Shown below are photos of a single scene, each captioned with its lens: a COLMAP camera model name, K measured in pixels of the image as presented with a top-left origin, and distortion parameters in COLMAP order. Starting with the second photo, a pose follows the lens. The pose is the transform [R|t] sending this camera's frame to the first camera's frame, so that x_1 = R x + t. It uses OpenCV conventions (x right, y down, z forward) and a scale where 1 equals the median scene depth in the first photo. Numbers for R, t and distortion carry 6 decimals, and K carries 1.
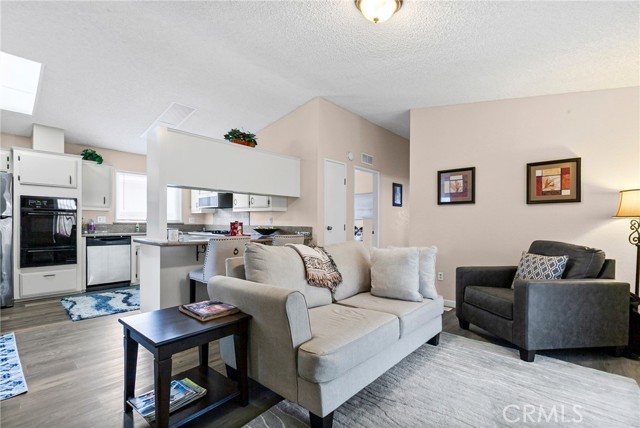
lens RADIAL K [[305.2, 0, 324.0], [0, 305.2, 222.2], [0, 0, 1]] dist [0.001868, 0.002020]
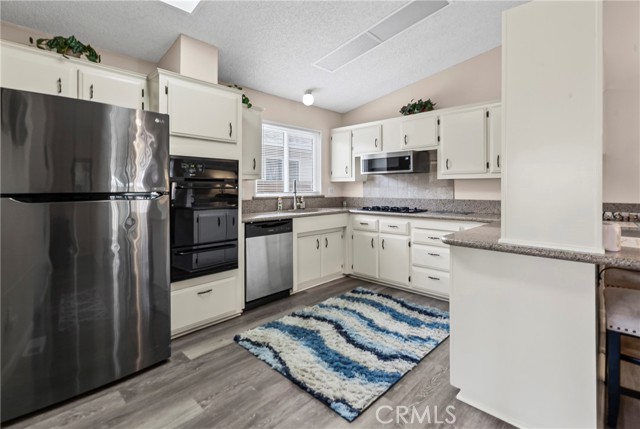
lens RADIAL K [[305.2, 0, 320.7], [0, 305.2, 189.3], [0, 0, 1]] dist [0.001868, 0.002020]
pose [[0.999775, -0.010604, -0.018376, -0.600320], [0.010691, 0.999932, 0.004630, -0.020429], [0.018325, -0.004825, 0.999820, 0.382041]]
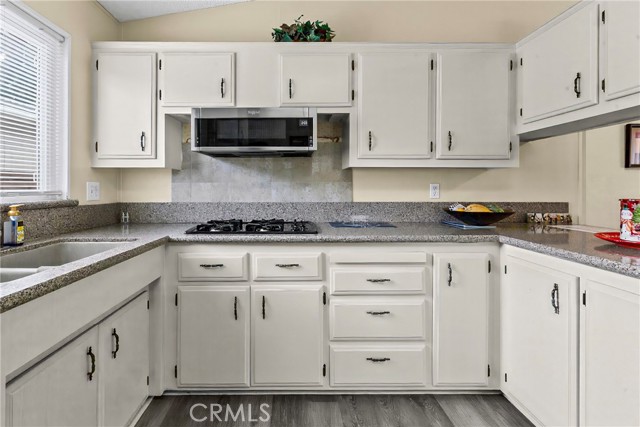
lens RADIAL K [[305.2, 0, 292.7], [0, 305.2, 188.9], [0, 0, 1]] dist [0.001868, 0.002020]
pose [[0.735882, -0.010095, 0.677034, -0.665469], [0.005522, 0.999945, 0.008908, -0.013382], [-0.677087, -0.002817, 0.735898, 0.868717]]
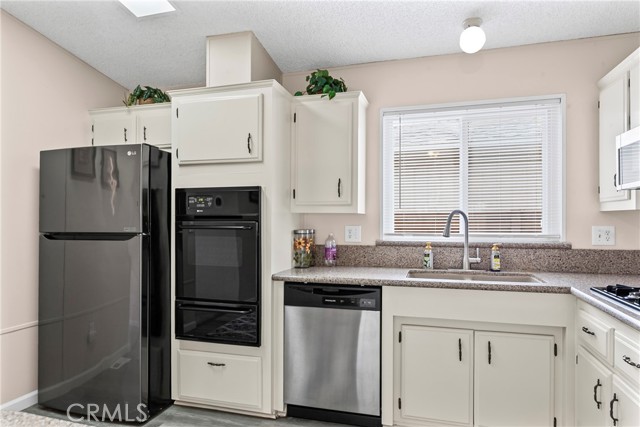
lens RADIAL K [[400.2, 0, 317.3], [0, 400.2, 225.9], [0, 0, 1]] dist [-0.018453, -0.000961]
pose [[0.438596, 0.002256, -0.898682, -0.284813], [0.007804, 0.999950, 0.006319, -0.026896], [0.898651, -0.009785, 0.438556, 0.793396]]
